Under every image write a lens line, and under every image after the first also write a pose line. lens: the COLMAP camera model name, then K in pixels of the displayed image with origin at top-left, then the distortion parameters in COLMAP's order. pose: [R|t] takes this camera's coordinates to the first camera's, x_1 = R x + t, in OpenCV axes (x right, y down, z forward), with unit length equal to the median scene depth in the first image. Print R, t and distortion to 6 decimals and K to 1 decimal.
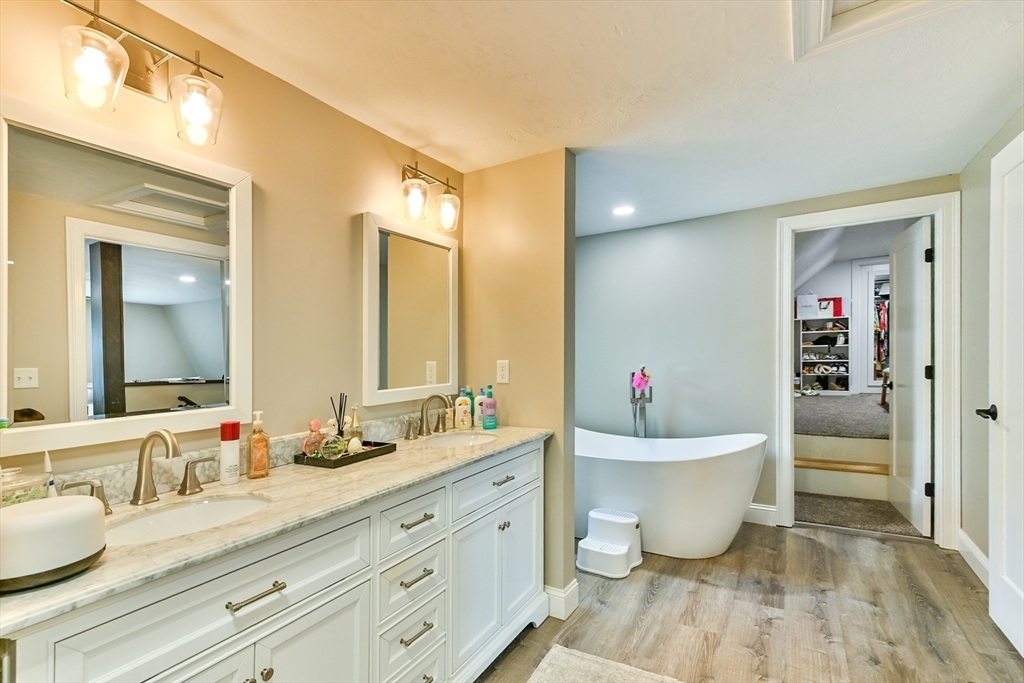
lens RADIAL K [[467.9, 0, 512.0], [0, 467.9, 341.5], [0, 0, 1]] dist [0.007824, -0.000733]
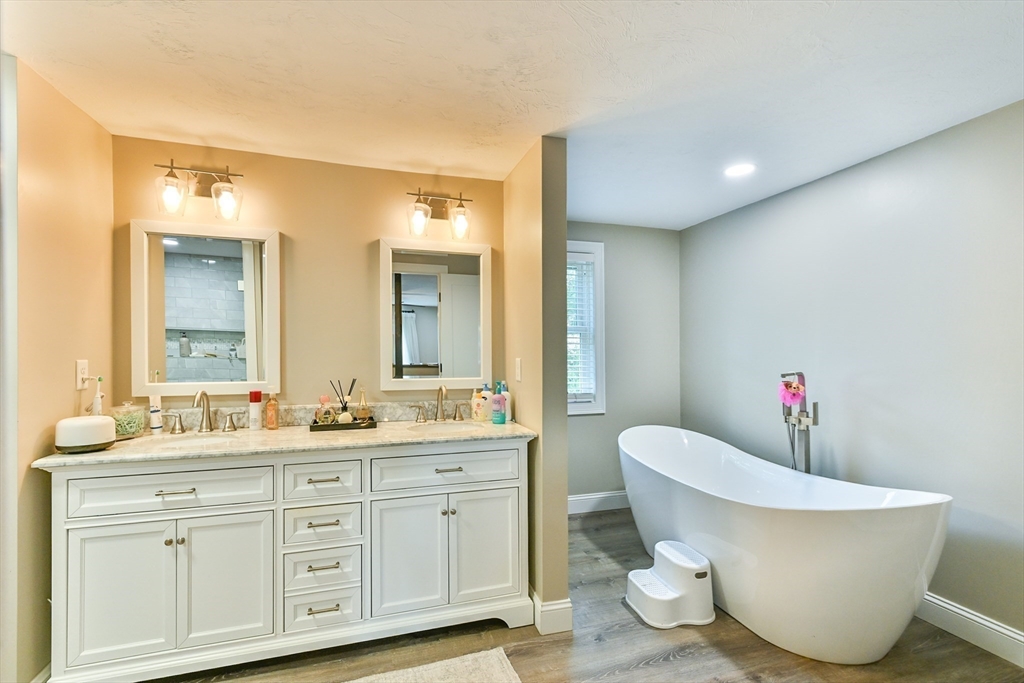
lens RADIAL K [[463.0, 0, 512.4], [0, 463.0, 336.7], [0, 0, 1]] dist [0.011945, -0.000204]
pose [[0.744631, 0.005638, -0.667453, 0.750370], [-0.001463, 0.999976, 0.006814, -0.016602], [0.667475, -0.004098, 0.744621, 0.282982]]
